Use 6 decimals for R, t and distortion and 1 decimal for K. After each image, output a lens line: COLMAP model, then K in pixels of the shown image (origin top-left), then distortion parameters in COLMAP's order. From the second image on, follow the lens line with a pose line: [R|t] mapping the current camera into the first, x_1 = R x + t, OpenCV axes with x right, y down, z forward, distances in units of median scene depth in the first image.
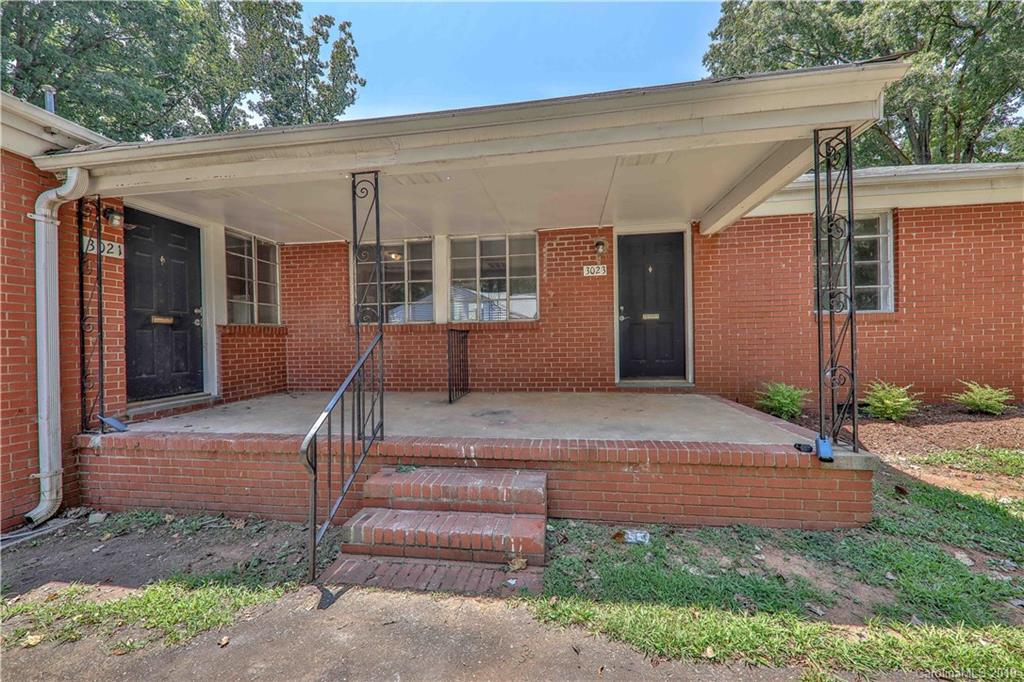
lens RADIAL K [[369.3, 0, 512.0], [0, 369.3, 341.0], [0, 0, 1]] dist [-0.010484, -0.000357]
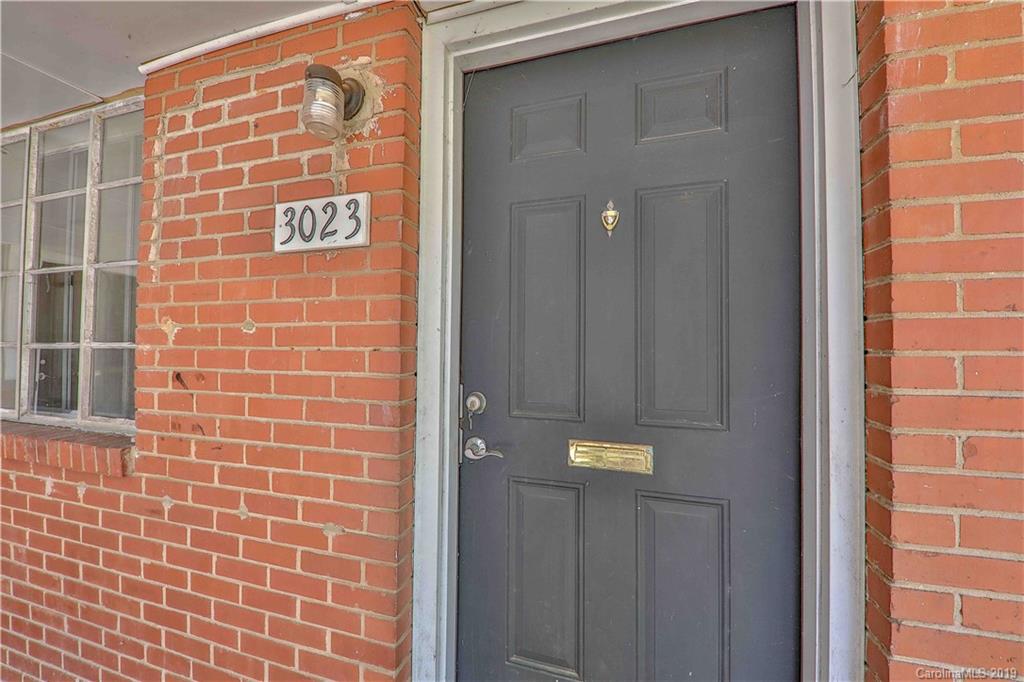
lens RADIAL K [[369.3, 0, 512.0], [0, 369.3, 341.0], [0, 0, 1]] dist [-0.010484, -0.000357]
pose [[0.991368, 0.021682, -0.129302, 0.353814], [-0.024529, 0.999490, -0.020468, -0.123526], [0.128792, 0.023463, 0.991394, 0.807019]]
